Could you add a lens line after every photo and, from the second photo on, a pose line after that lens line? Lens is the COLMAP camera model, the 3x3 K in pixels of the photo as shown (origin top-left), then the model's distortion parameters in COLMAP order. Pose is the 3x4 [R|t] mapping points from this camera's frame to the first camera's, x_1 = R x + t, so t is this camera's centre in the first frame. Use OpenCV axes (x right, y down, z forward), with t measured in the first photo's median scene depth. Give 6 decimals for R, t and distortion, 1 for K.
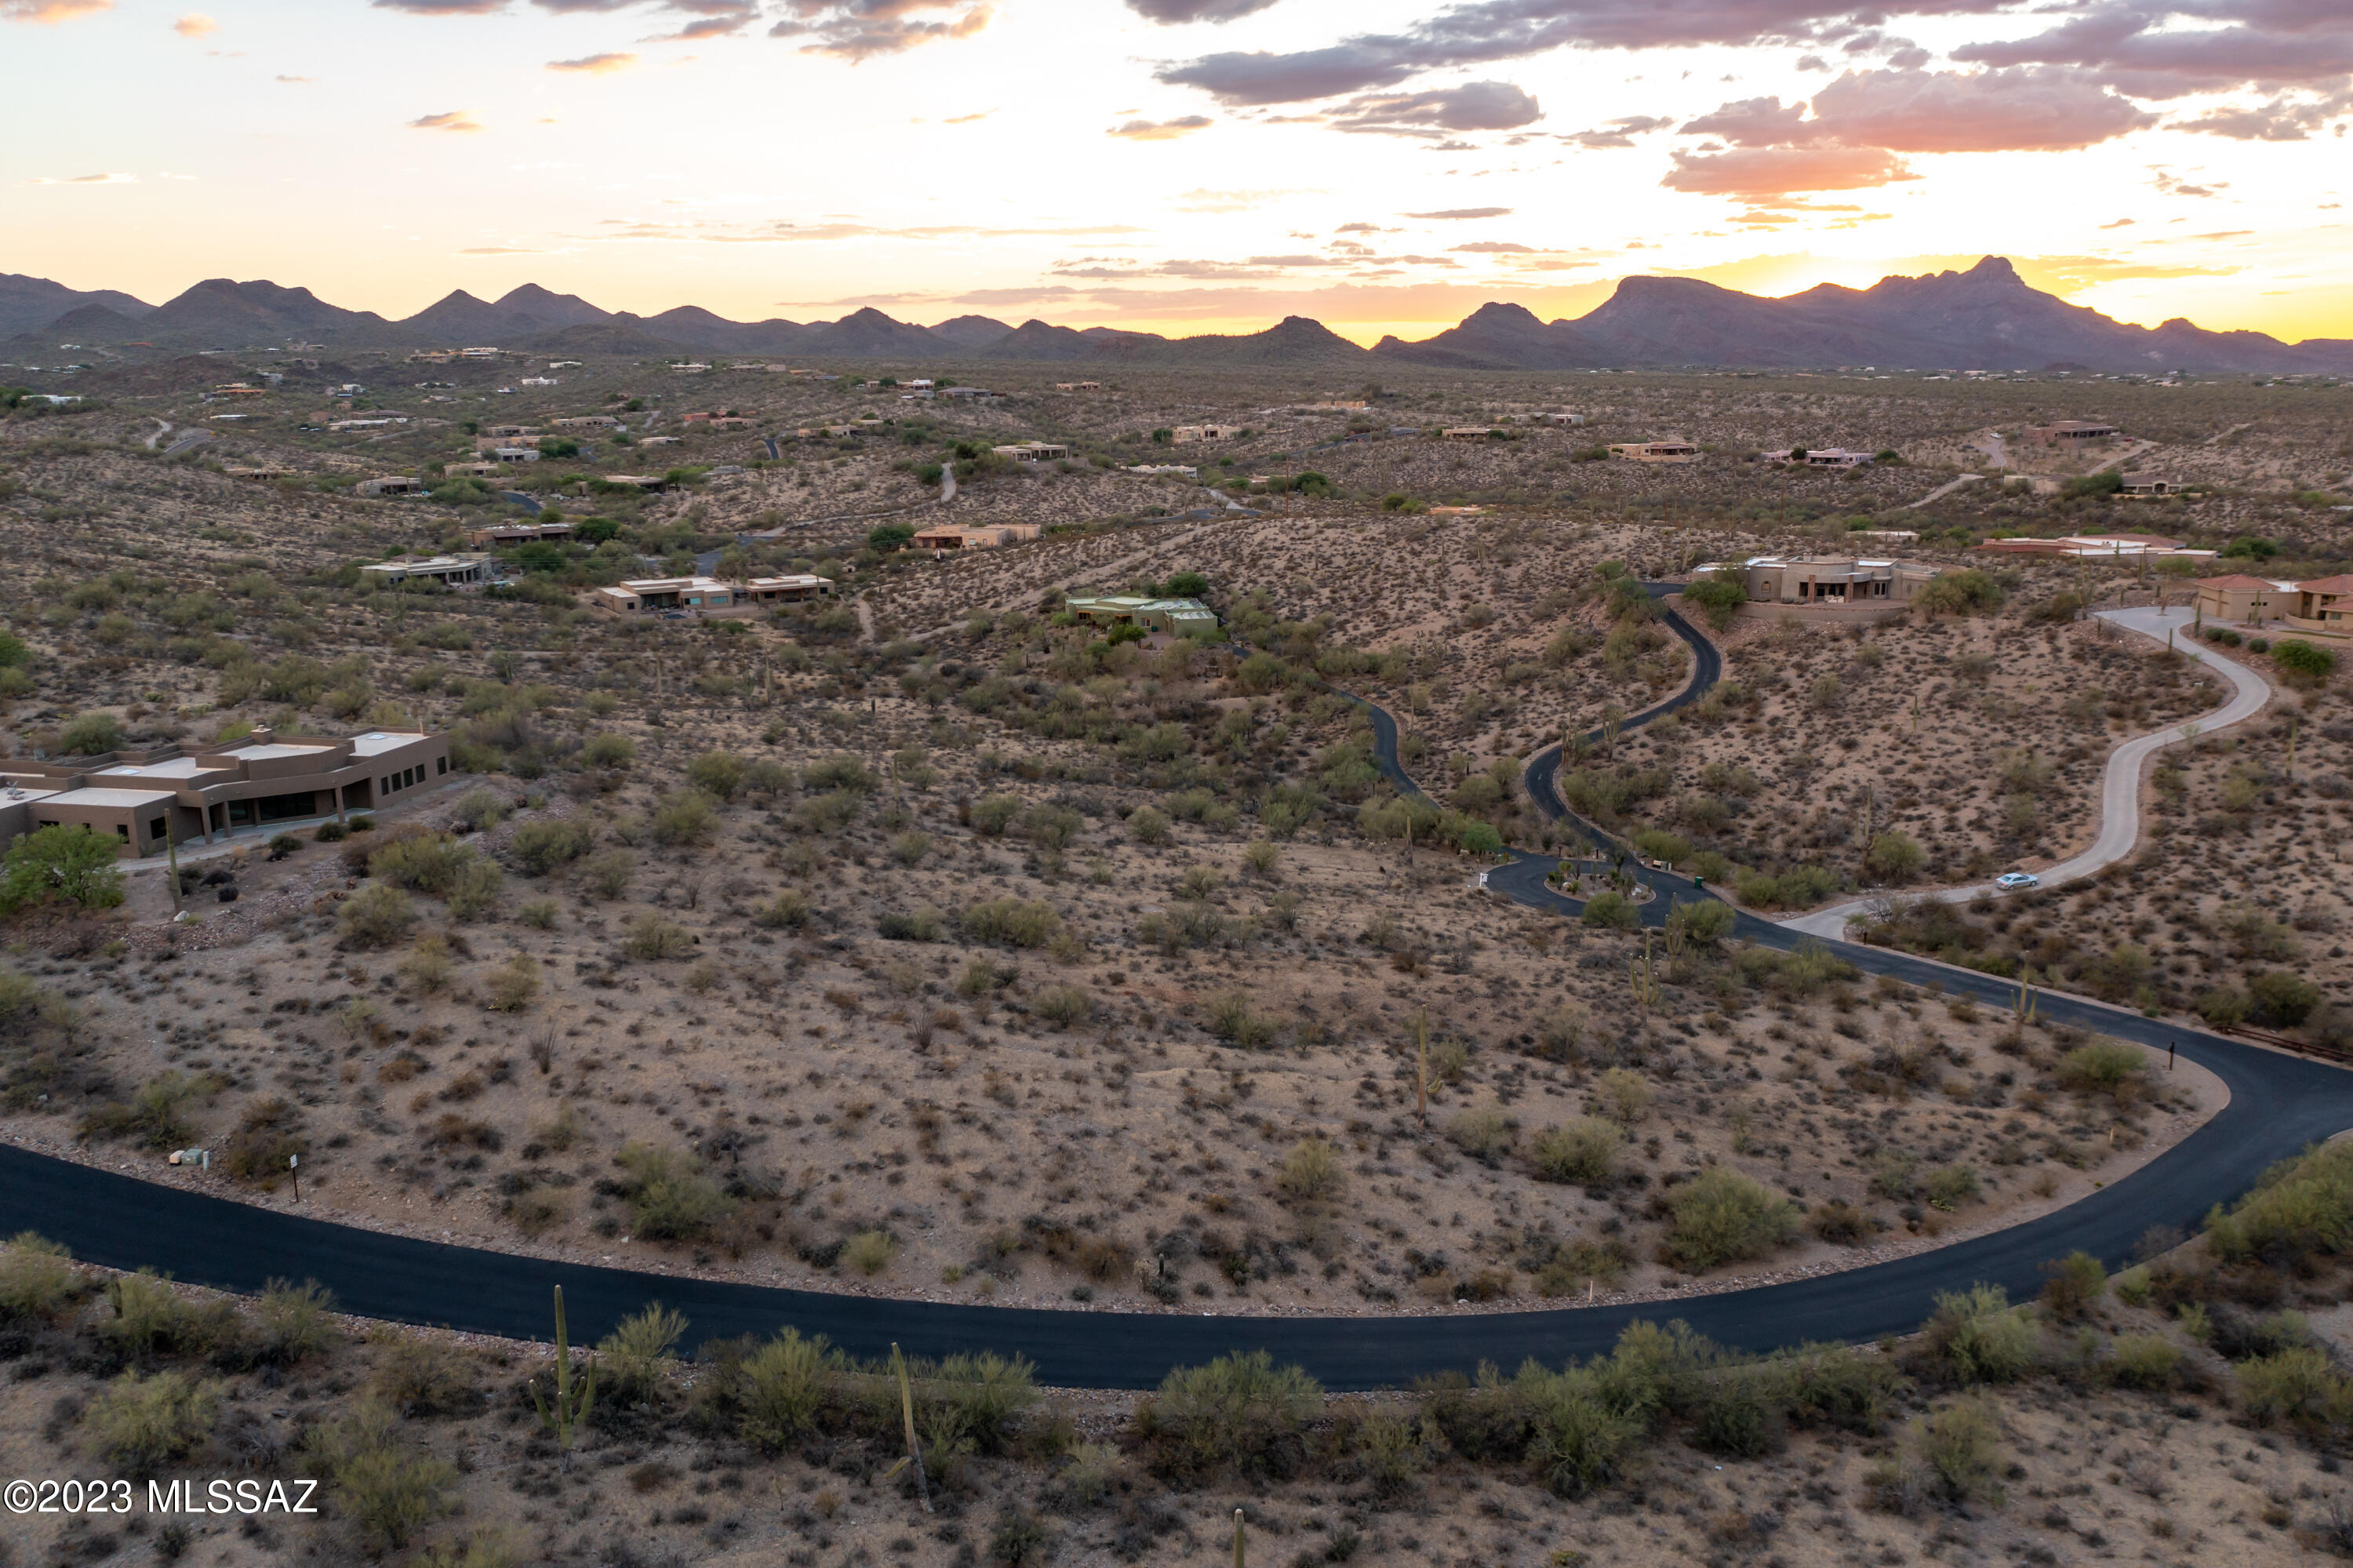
lens RADIAL K [[1942.6, 0, 1162.0], [0, 1942.6, 650.7], [0, 0, 1]] dist [-0.009658, 0.003672]
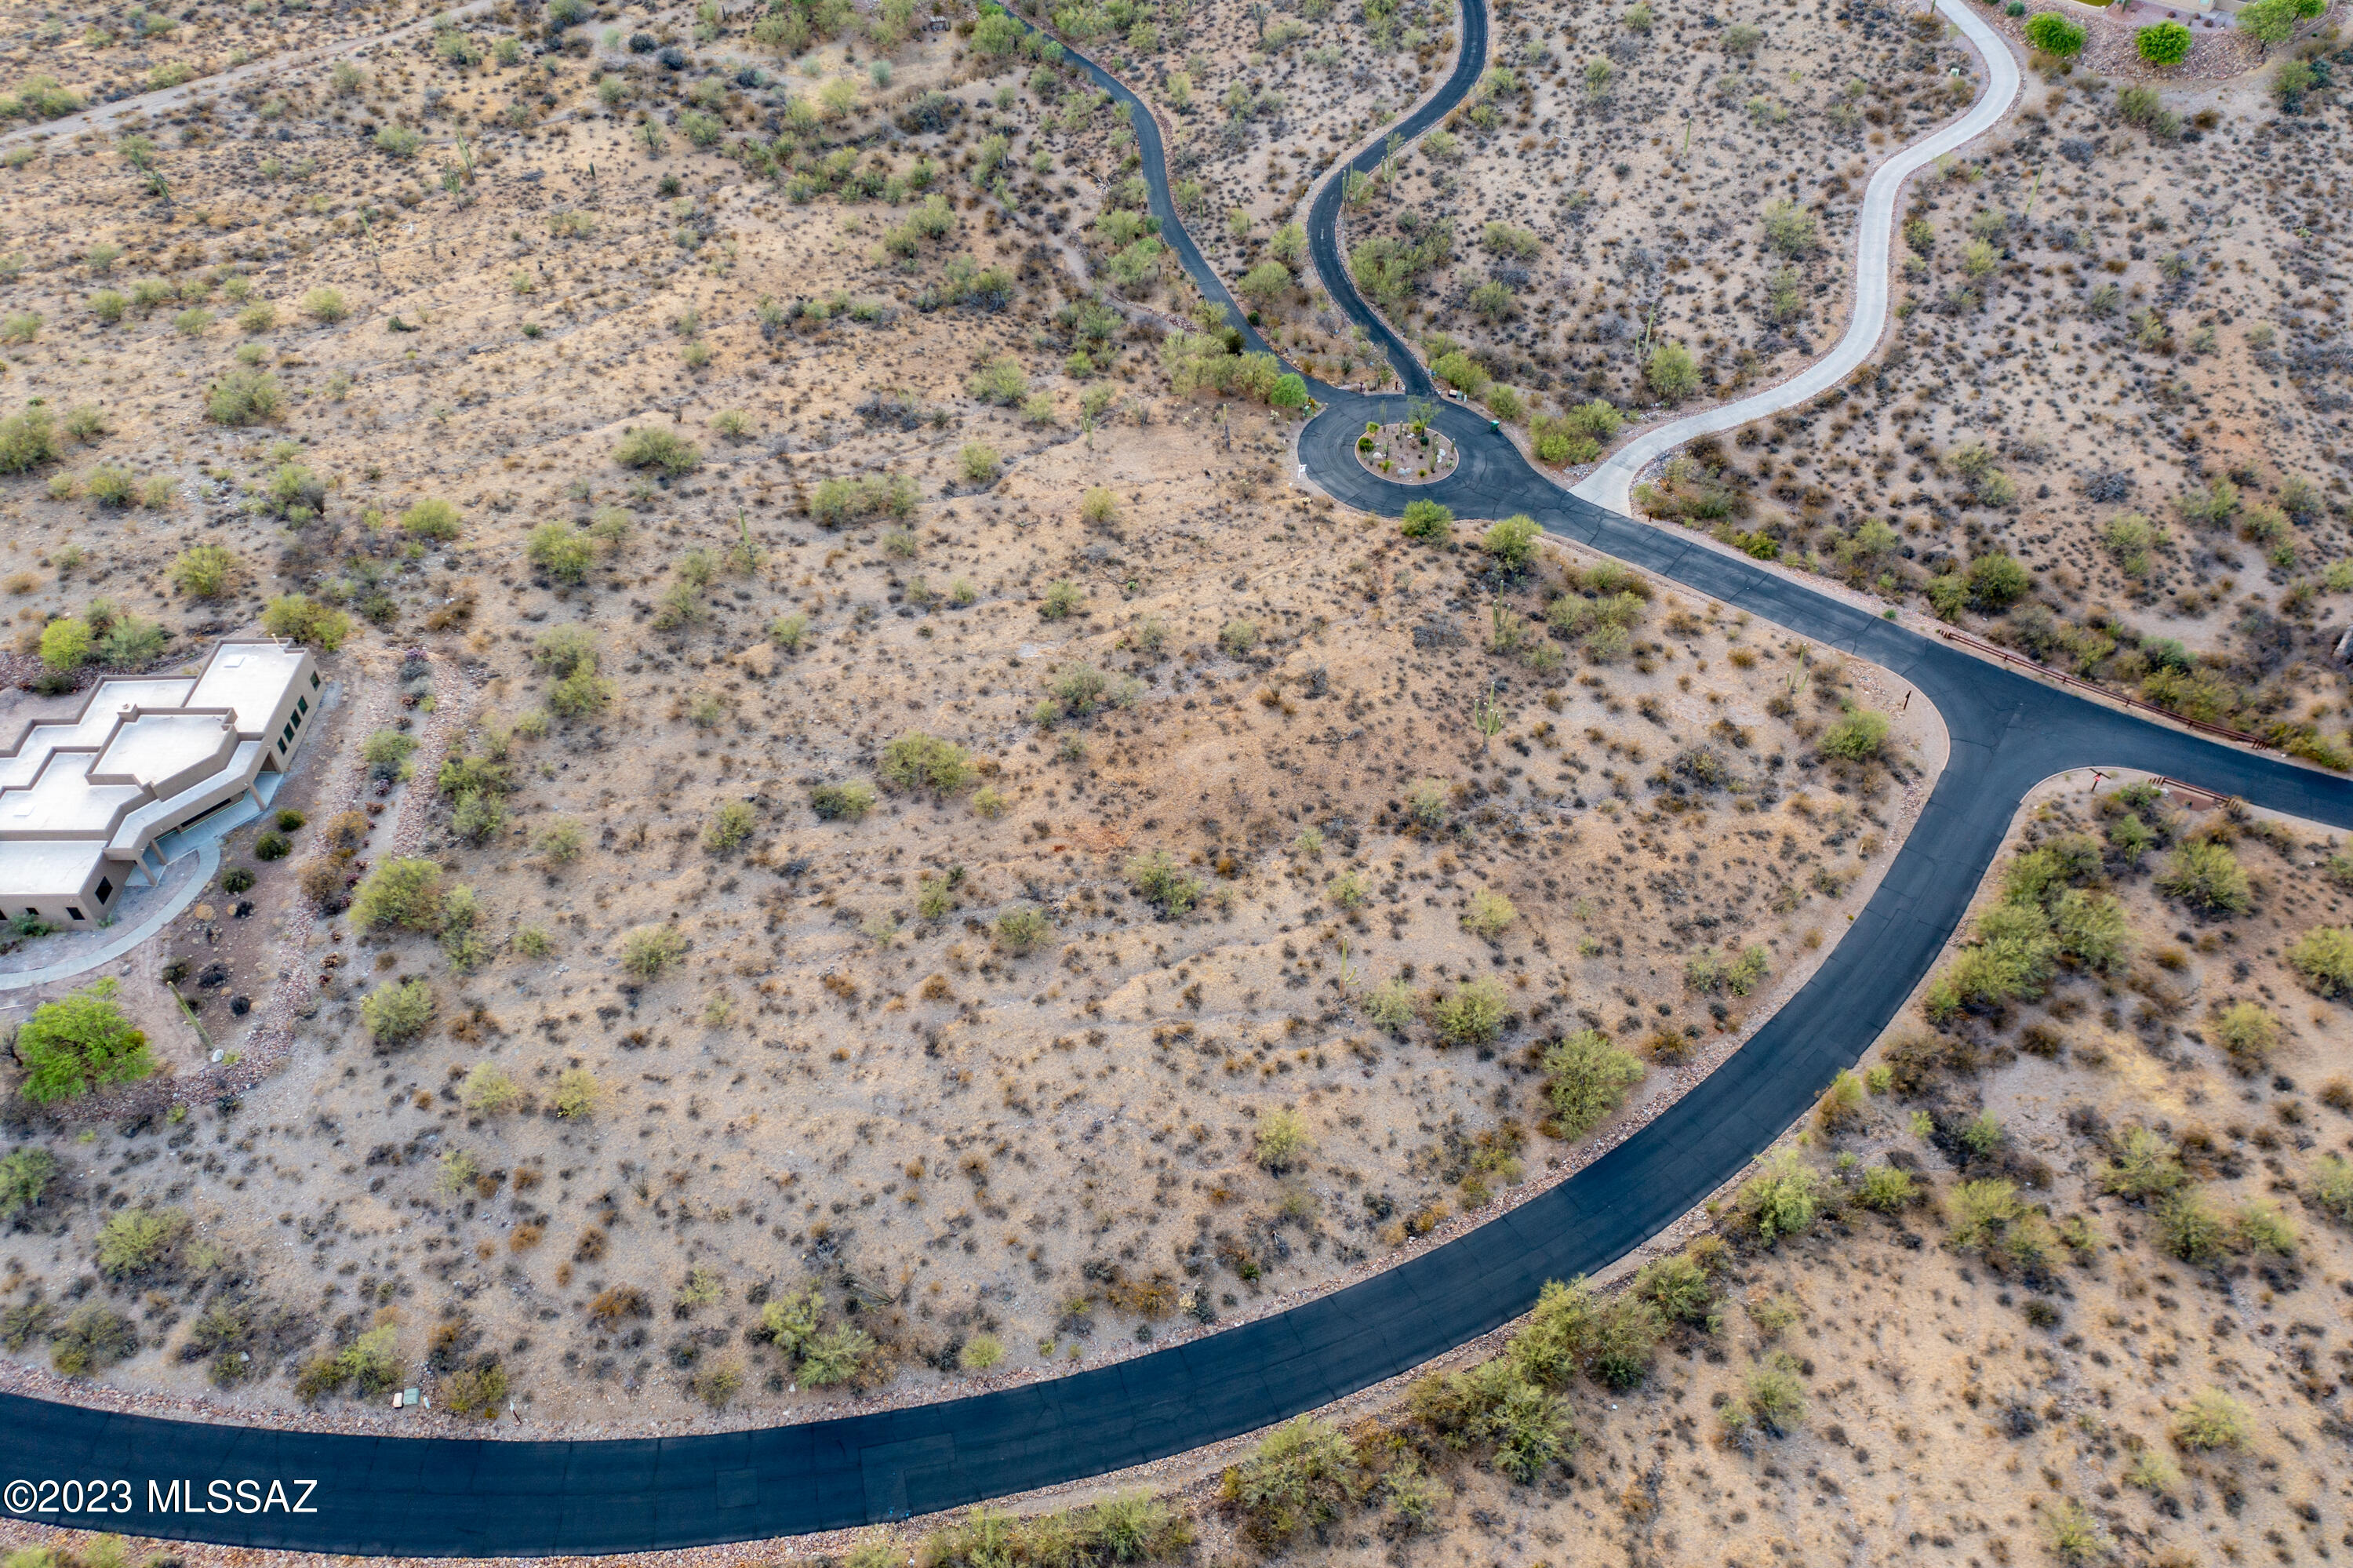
lens RADIAL K [[1985.3, 0, 1181.7], [0, 1985.3, 747.3], [0, 0, 1]] dist [-0.008415, 0.003108]
pose [[0.977942, -0.157830, 0.136818, -0.053784], [0.051718, 0.817584, 0.573483, -0.298050], [-0.202373, -0.553757, 0.807712, 0.051821]]
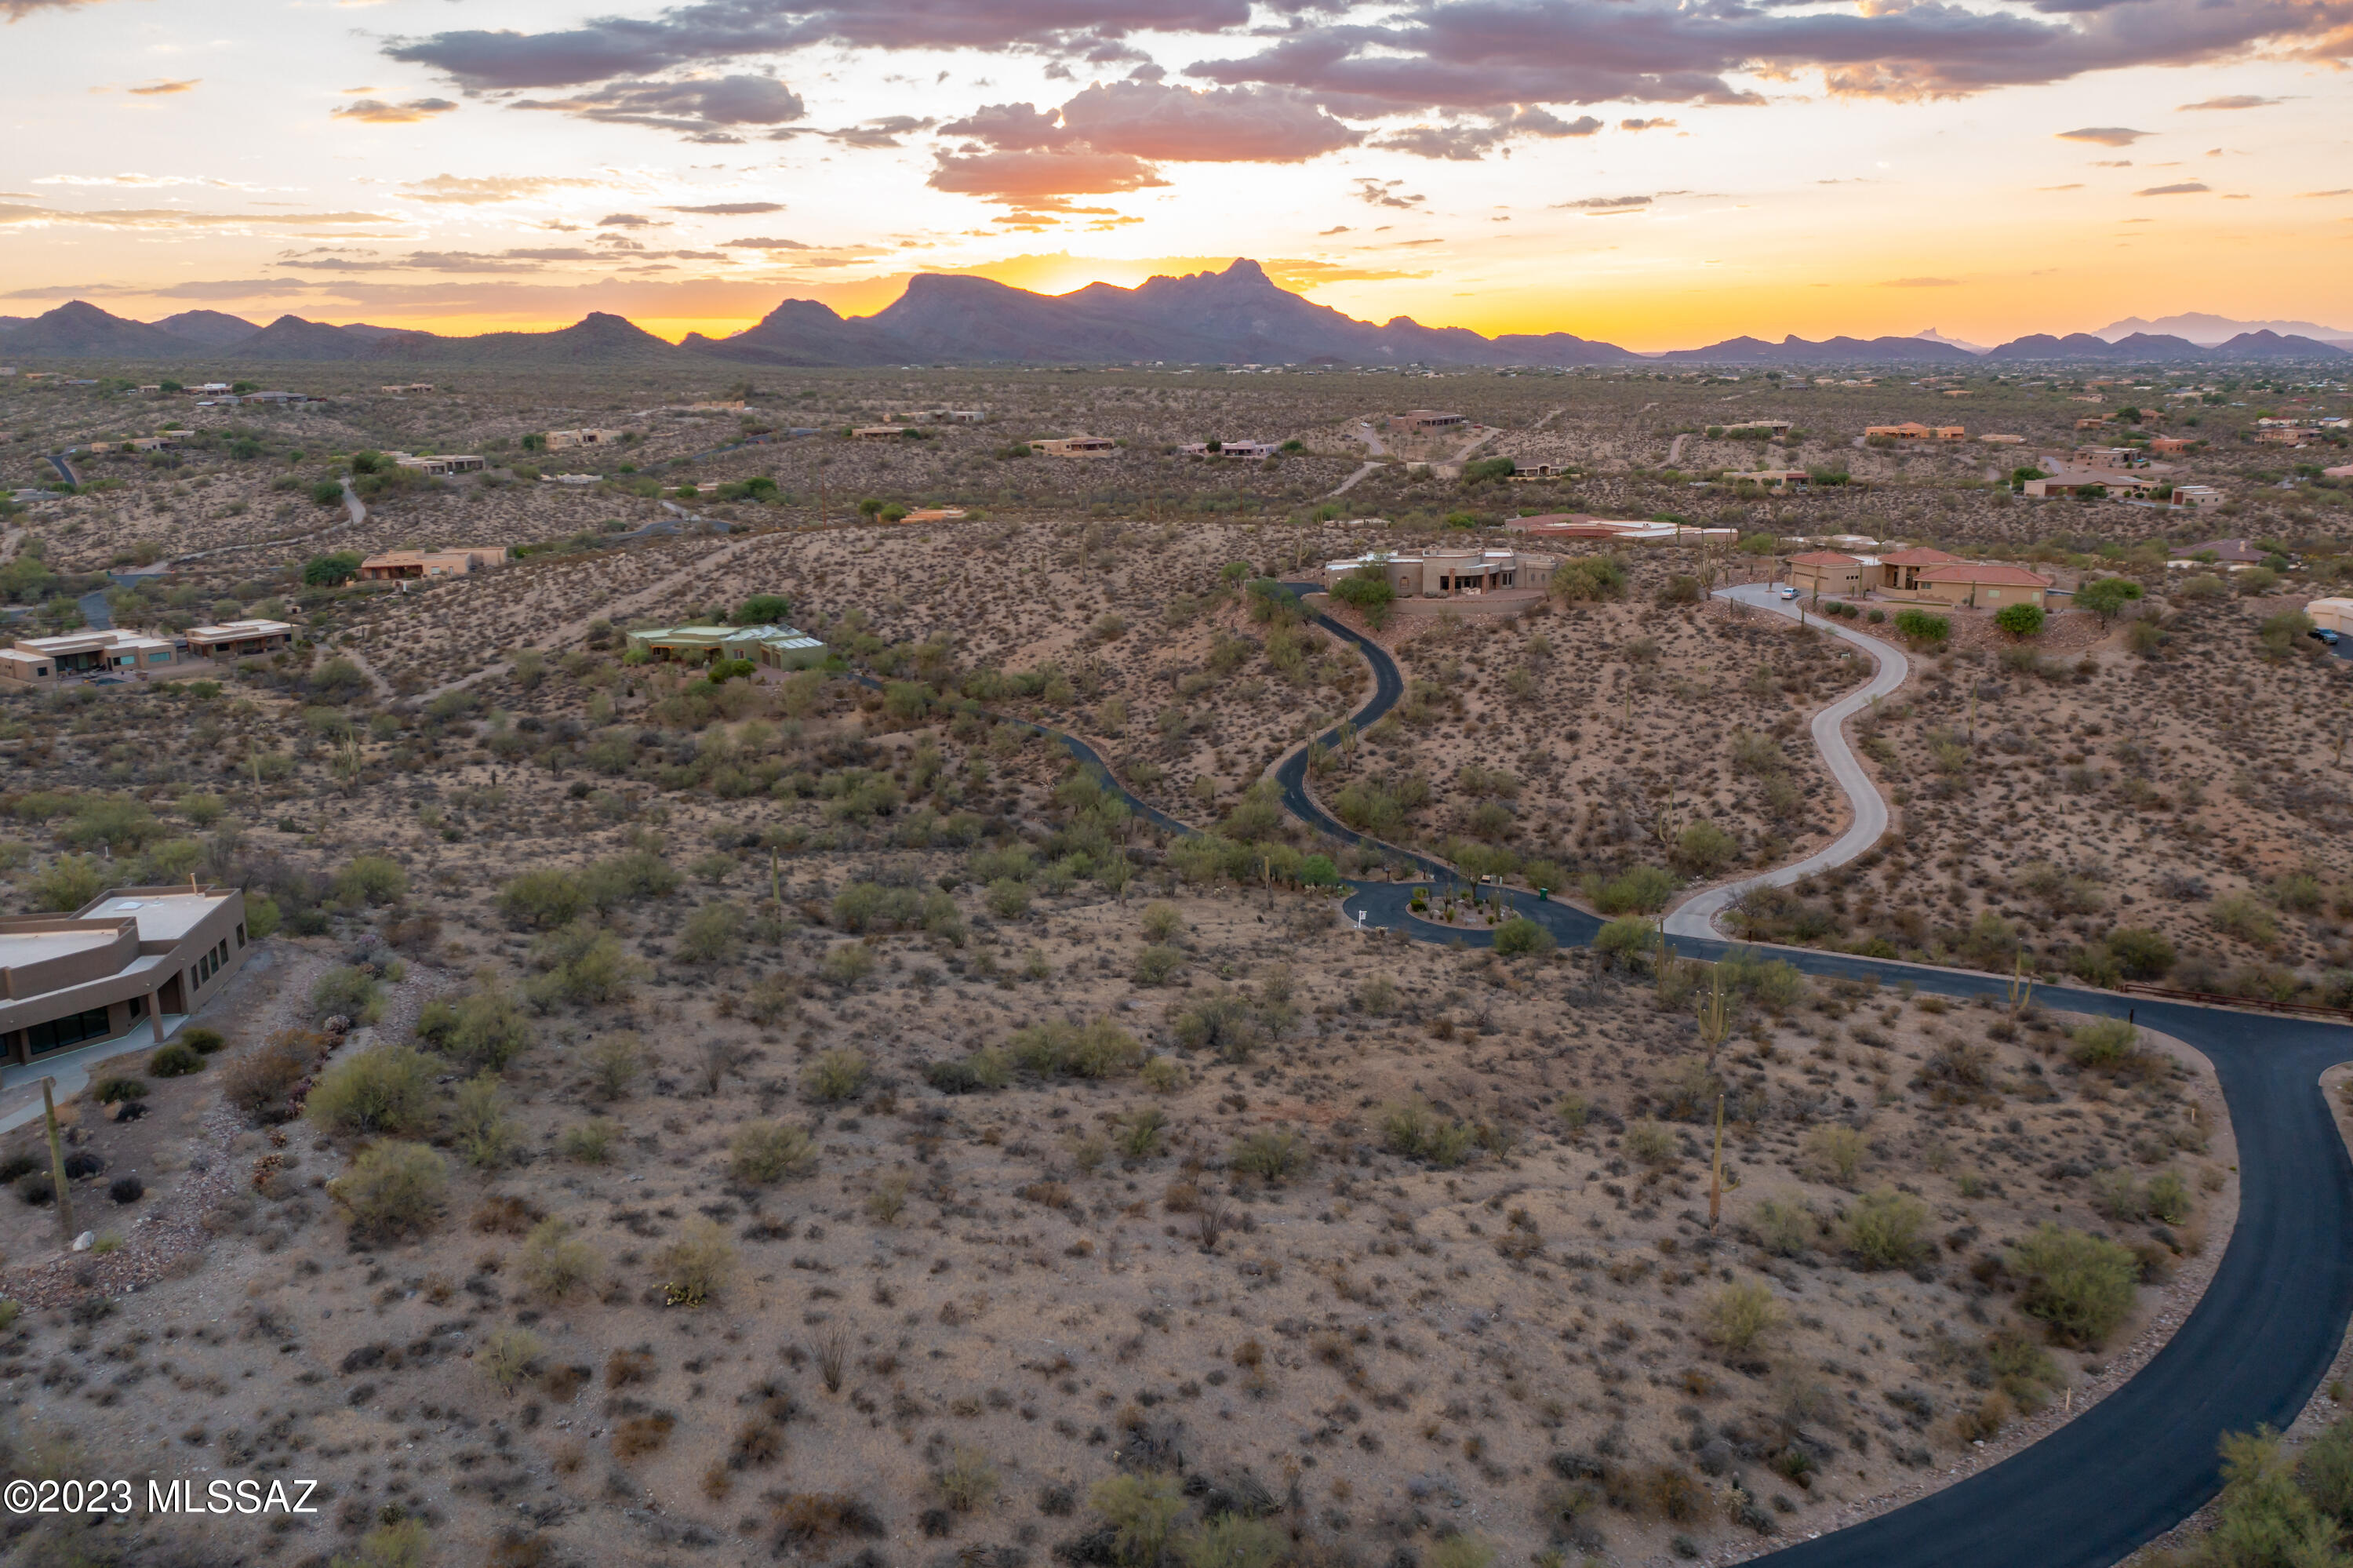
lens RADIAL K [[1923.1, 0, 1190.7], [0, 1923.1, 684.3], [0, 0, 1]] dist [-0.007870, -0.005108]
pose [[0.926646, -0.067639, 0.369801, -0.192700], [0.060185, 0.997685, 0.031673, -0.021844], [-0.371087, -0.007093, 0.928571, 0.138525]]
